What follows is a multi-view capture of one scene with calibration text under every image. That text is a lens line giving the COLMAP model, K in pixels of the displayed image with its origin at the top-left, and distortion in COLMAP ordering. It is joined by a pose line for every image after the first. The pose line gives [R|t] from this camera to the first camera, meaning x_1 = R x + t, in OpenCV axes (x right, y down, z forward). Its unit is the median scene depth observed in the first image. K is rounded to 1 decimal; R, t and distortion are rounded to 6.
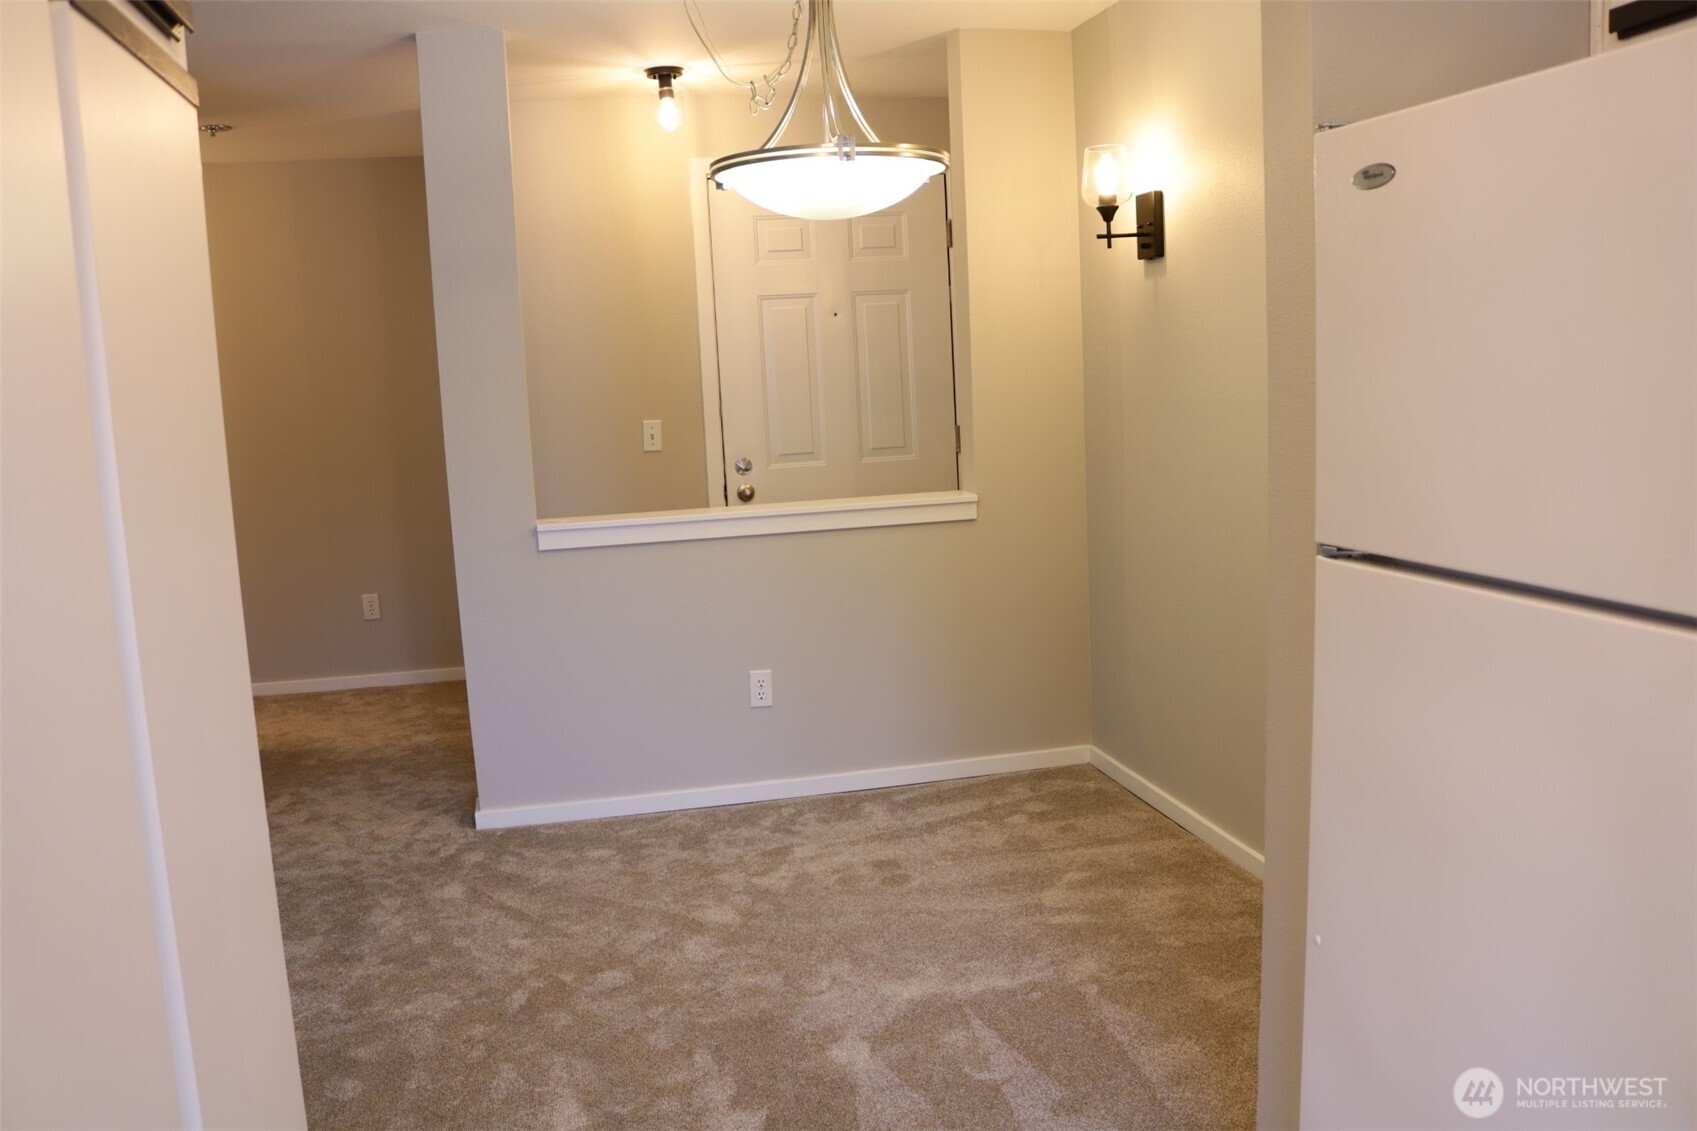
lens RADIAL K [[1399.4, 0, 851.5], [0, 1399.4, 566.1], [0, 0, 1]] dist [-0.162810, 0.139534]
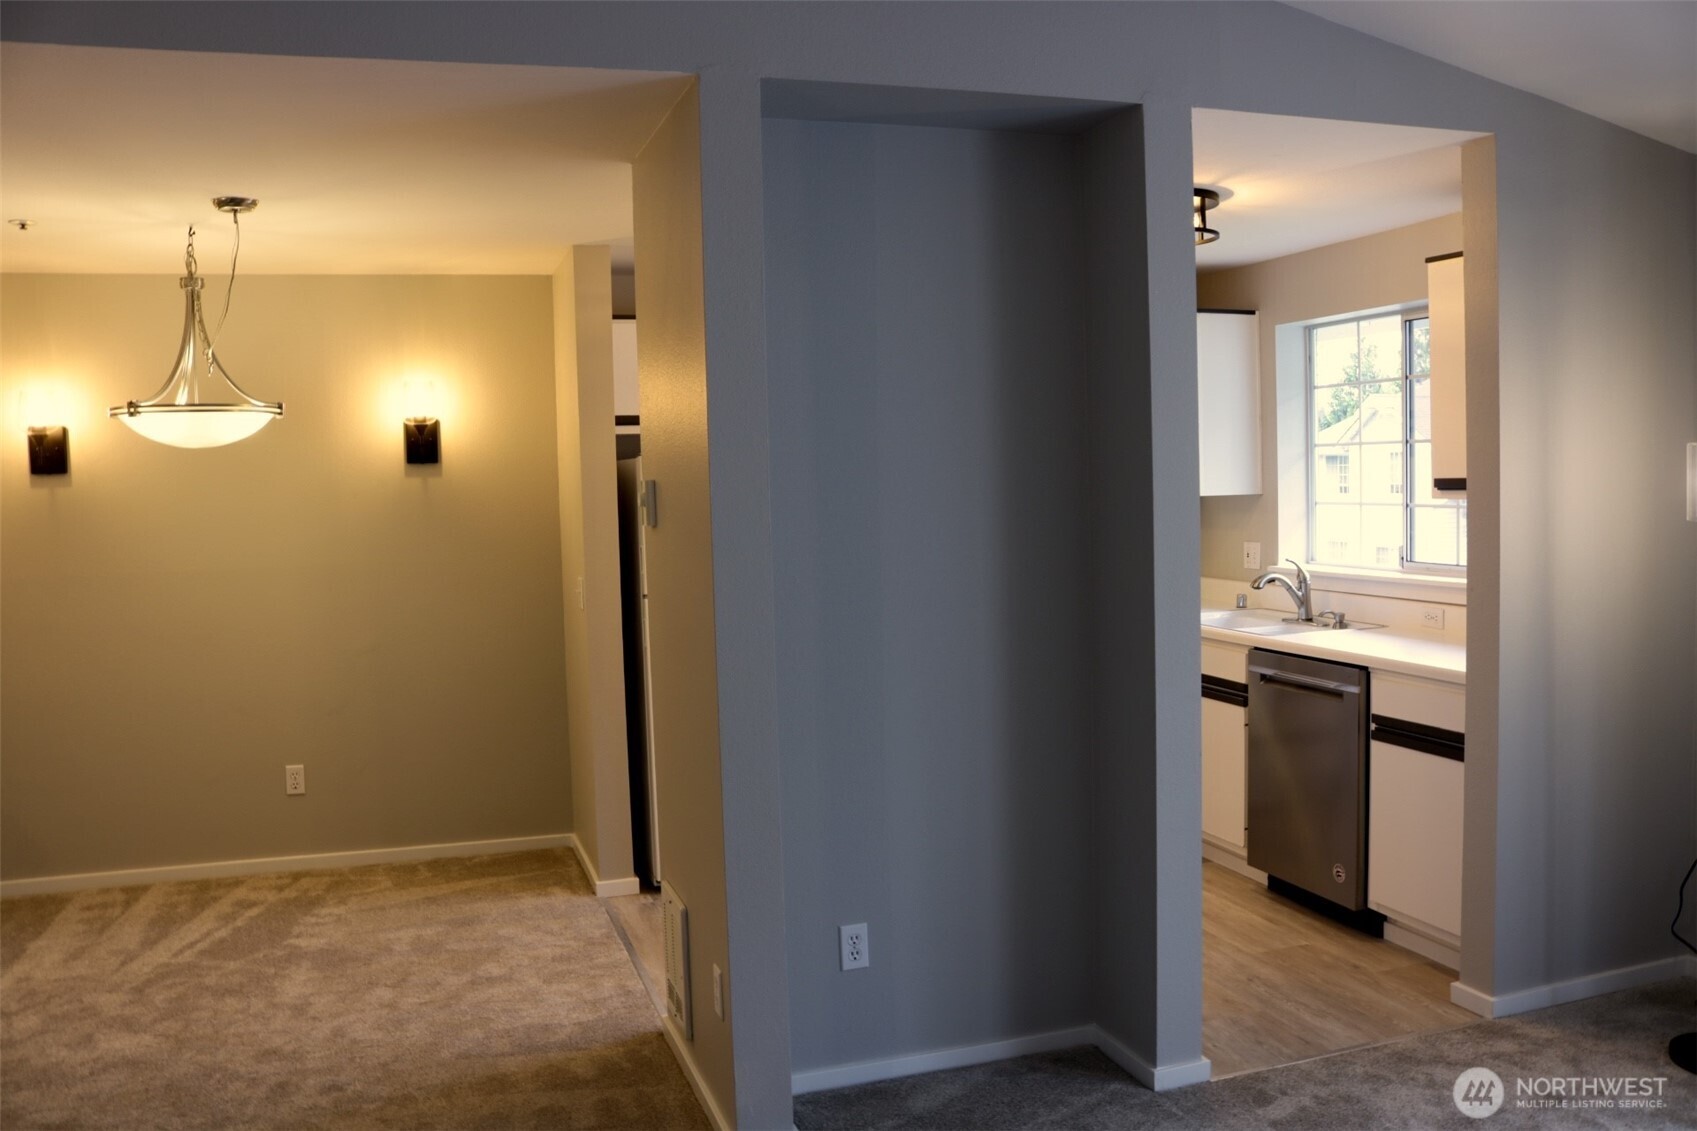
lens RADIAL K [[1386.8, 0, 865.4], [0, 1386.8, 576.8], [0, 0, 1]] dist [-0.160757, 0.130553]
pose [[-0.099694, -0.022573, 0.994762, -1.066243], [0.171191, 0.984446, 0.039496, -0.036787], [-0.980181, 0.174232, -0.094279, 0.330858]]
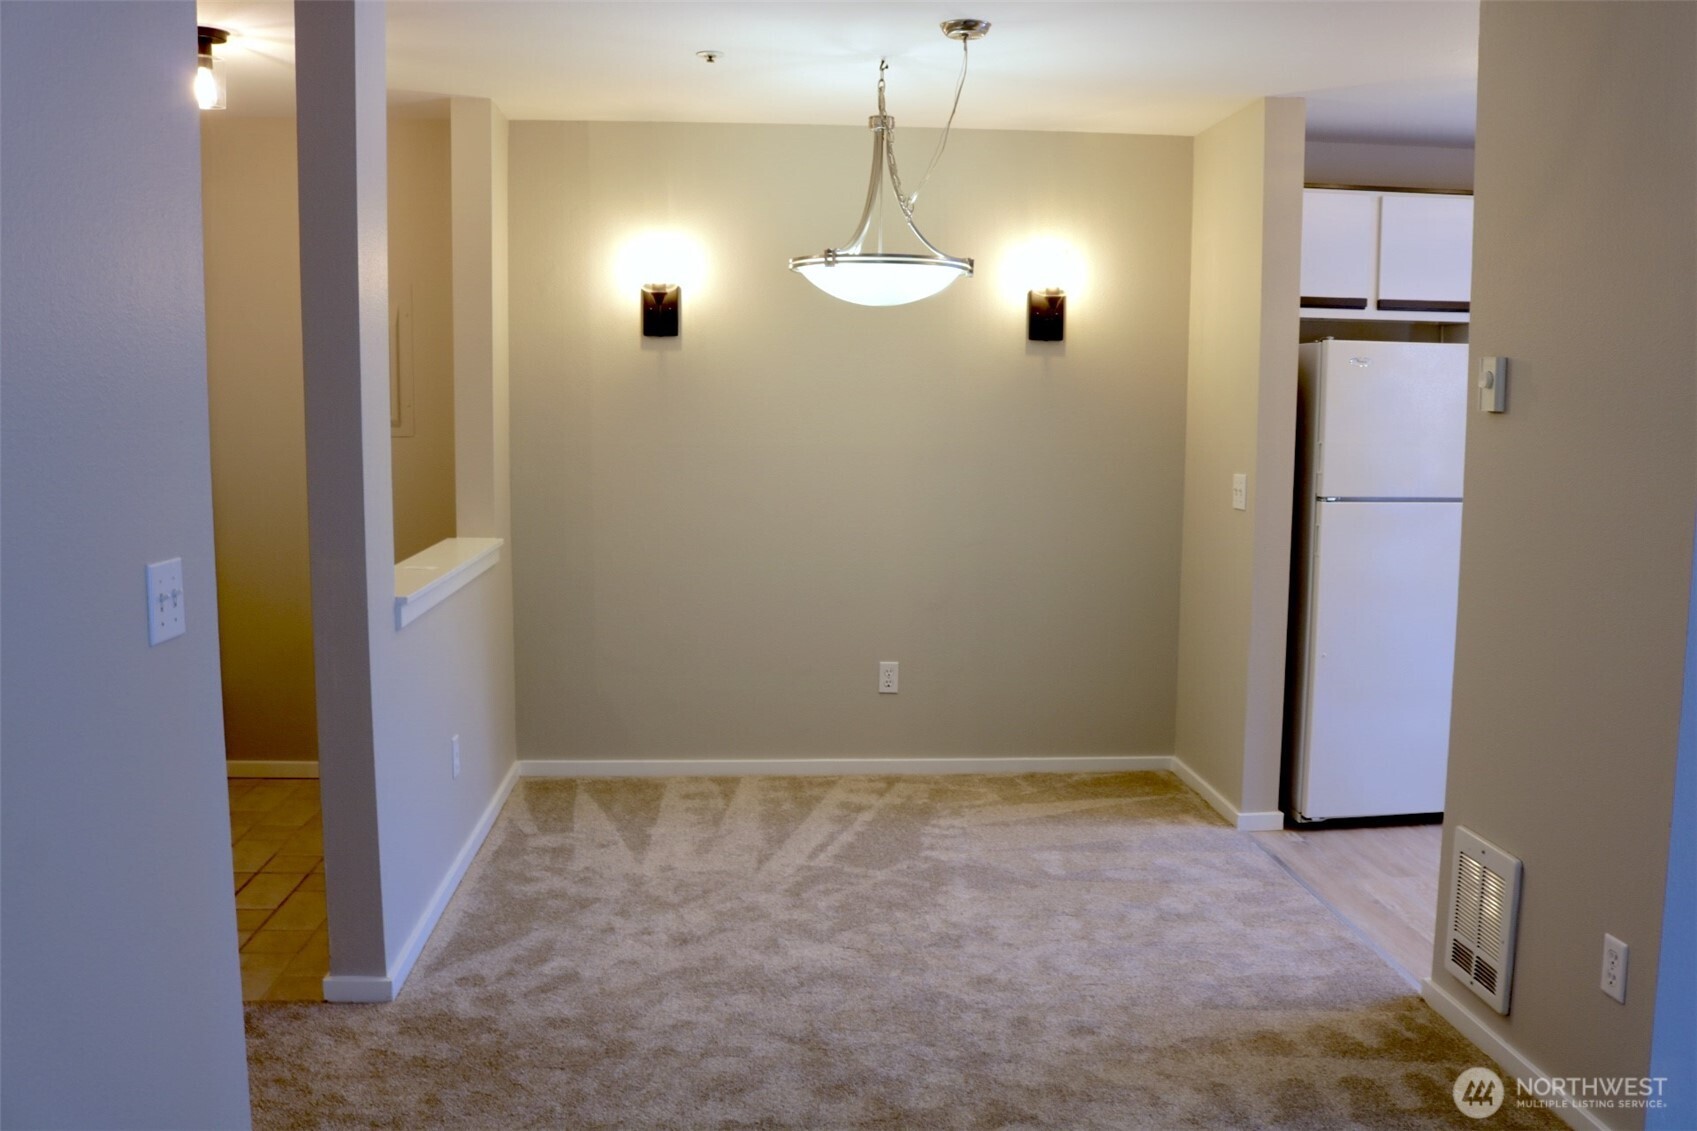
lens RADIAL K [[1399.4, 0, 851.5], [0, 1399.4, 566.1], [0, 0, 1]] dist [-0.162810, 0.139534]
pose [[0.146796, -0.069446, 0.986726, -0.958305], [0.127119, 0.990585, 0.050806, -0.053541], [-0.980965, 0.117974, 0.154242, 0.604686]]
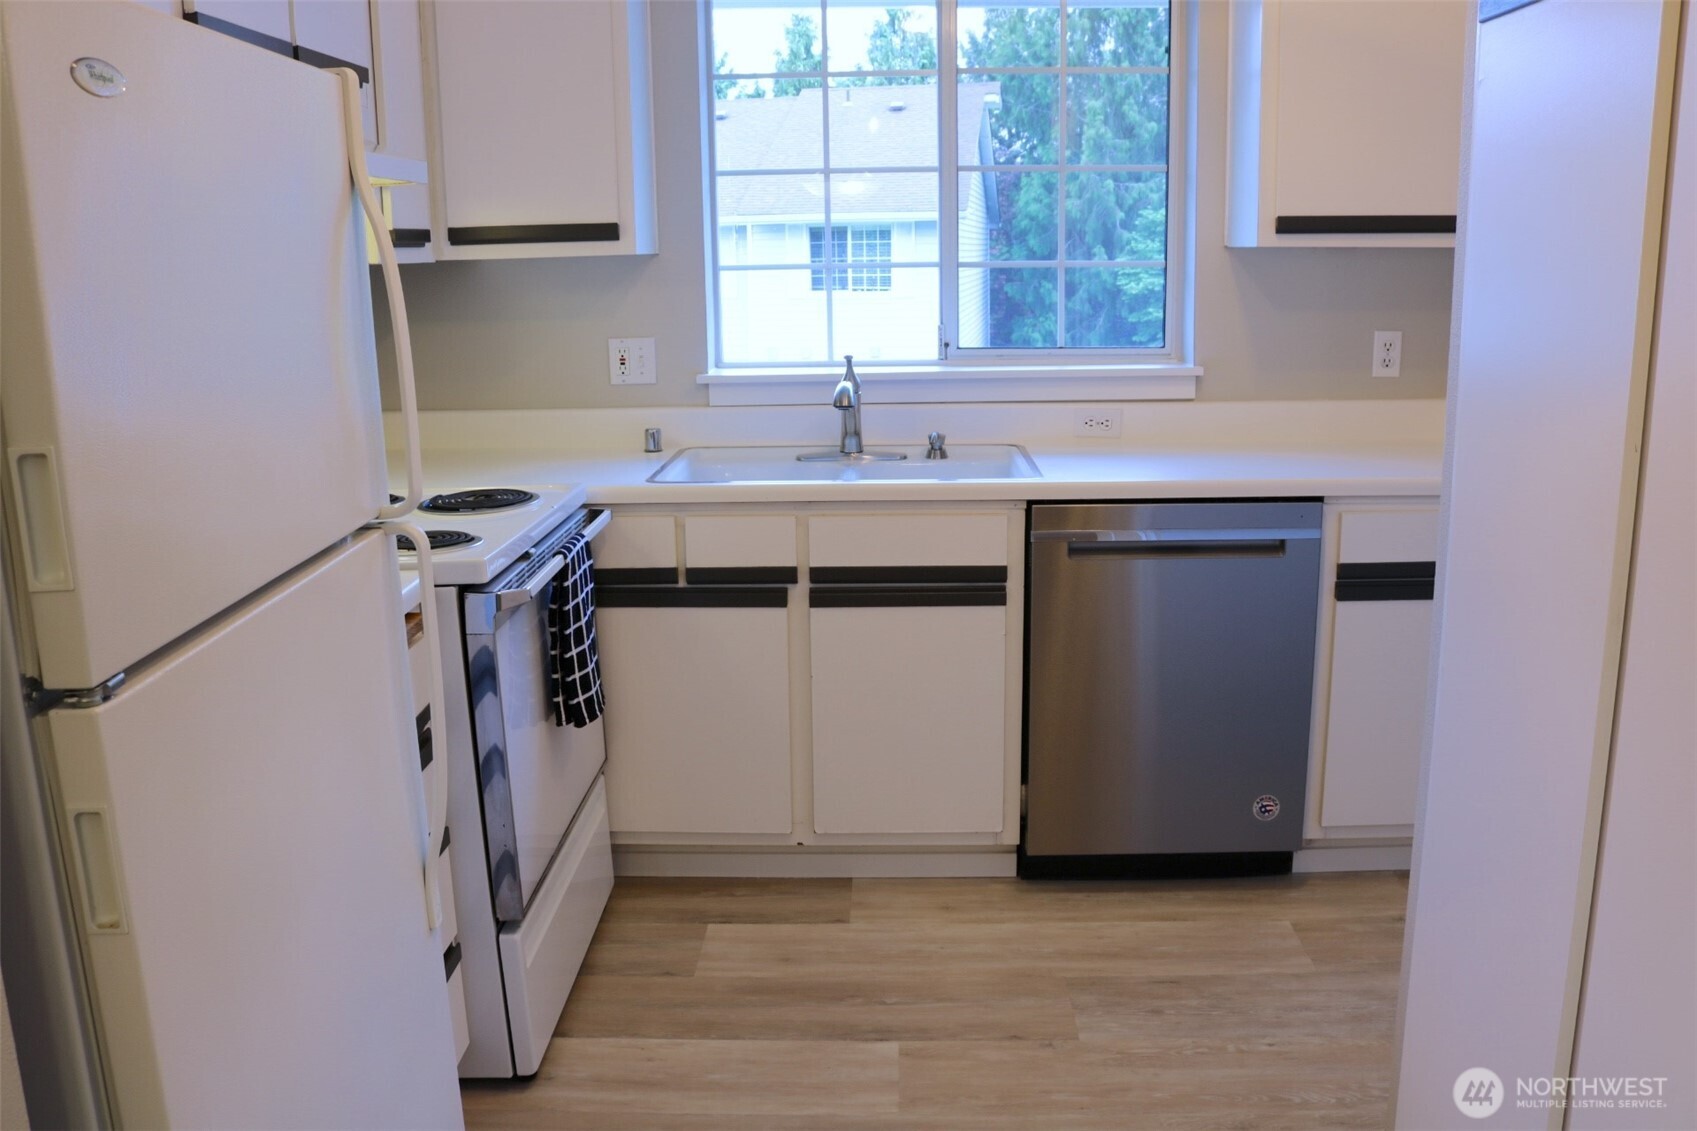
lens RADIAL K [[1428.8, 0, 858.4], [0, 1428.8, 569.8], [0, 0, 1]] dist [-0.161080, 0.138125]
pose [[-0.967094, 0.005686, 0.254354, -0.050553], [0.095106, 0.935350, 0.340698, -0.093960], [-0.235973, 0.353677, -0.905113, 0.583360]]
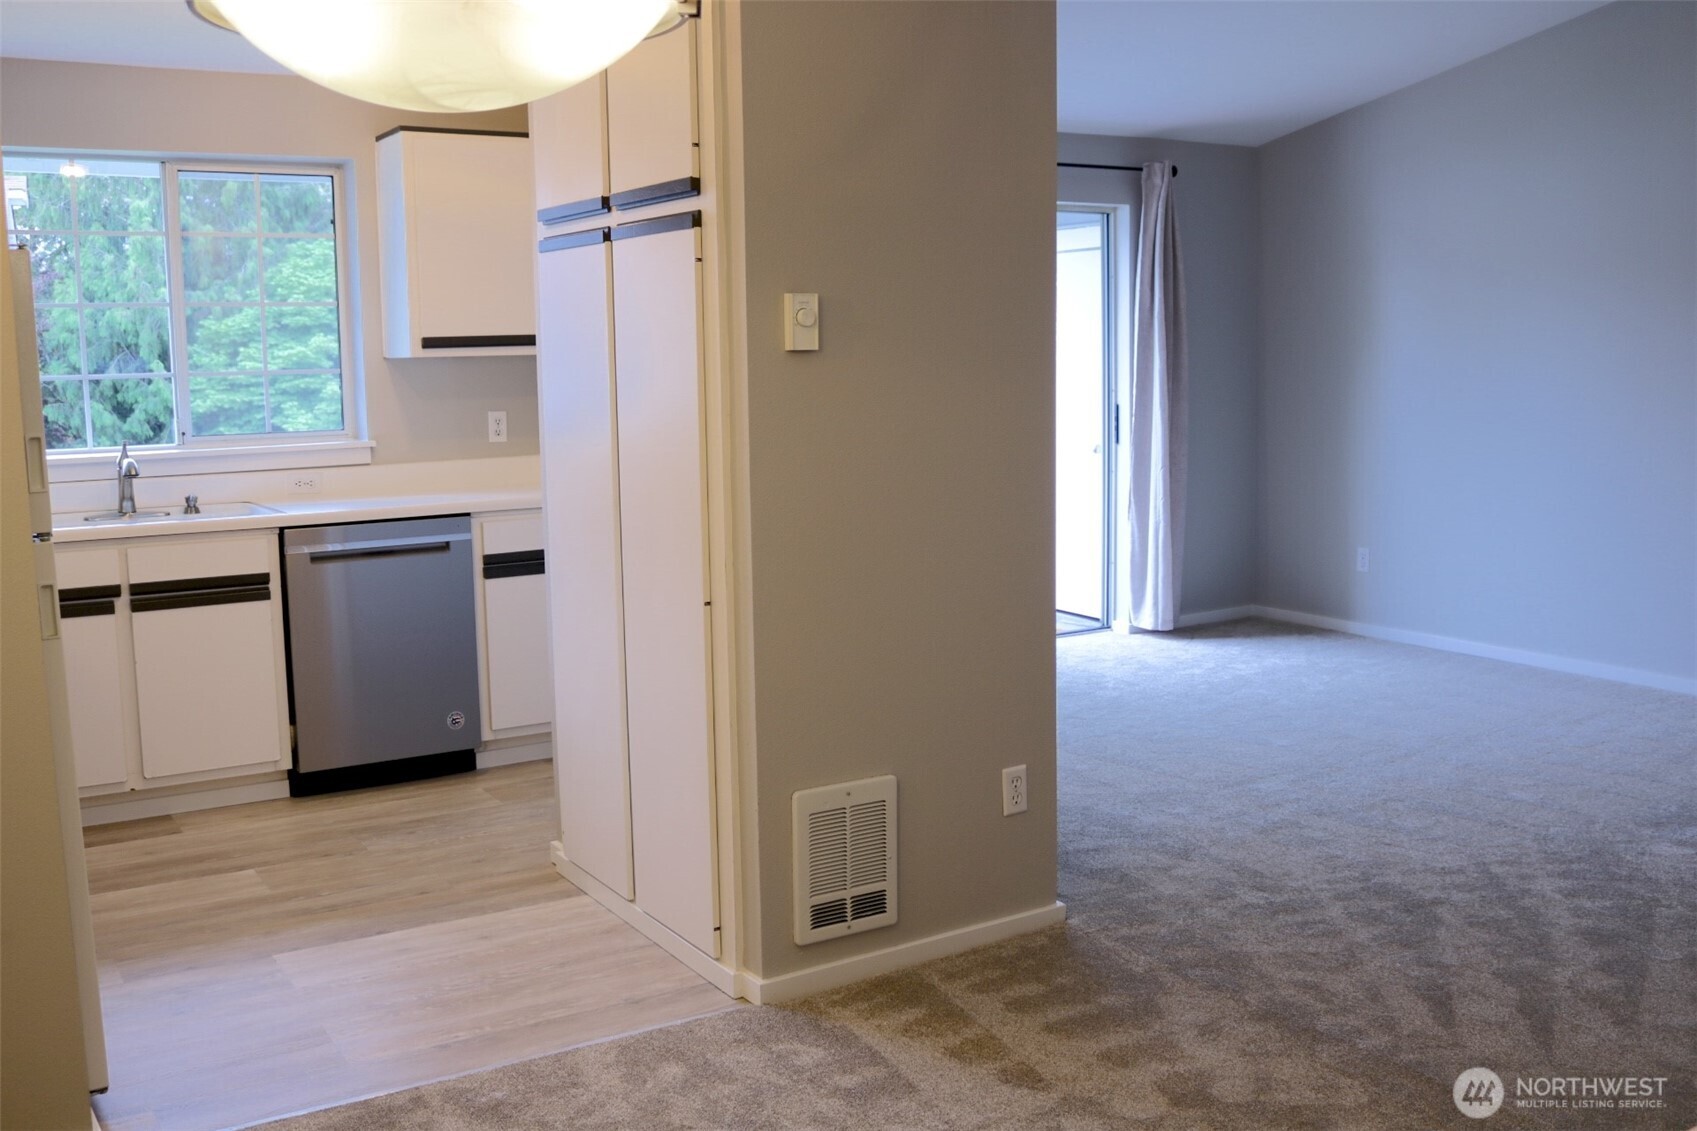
lens RADIAL K [[1617.9, 0, 857.3], [0, 1617.9, 577.4], [0, 0, 1]] dist [-0.136766, 0.127231]
pose [[-0.939359, 0.105634, -0.326261, 0.034646], [0.007996, 0.957864, 0.287109, -0.178939], [0.342842, 0.267090, -0.900623, 1.137600]]
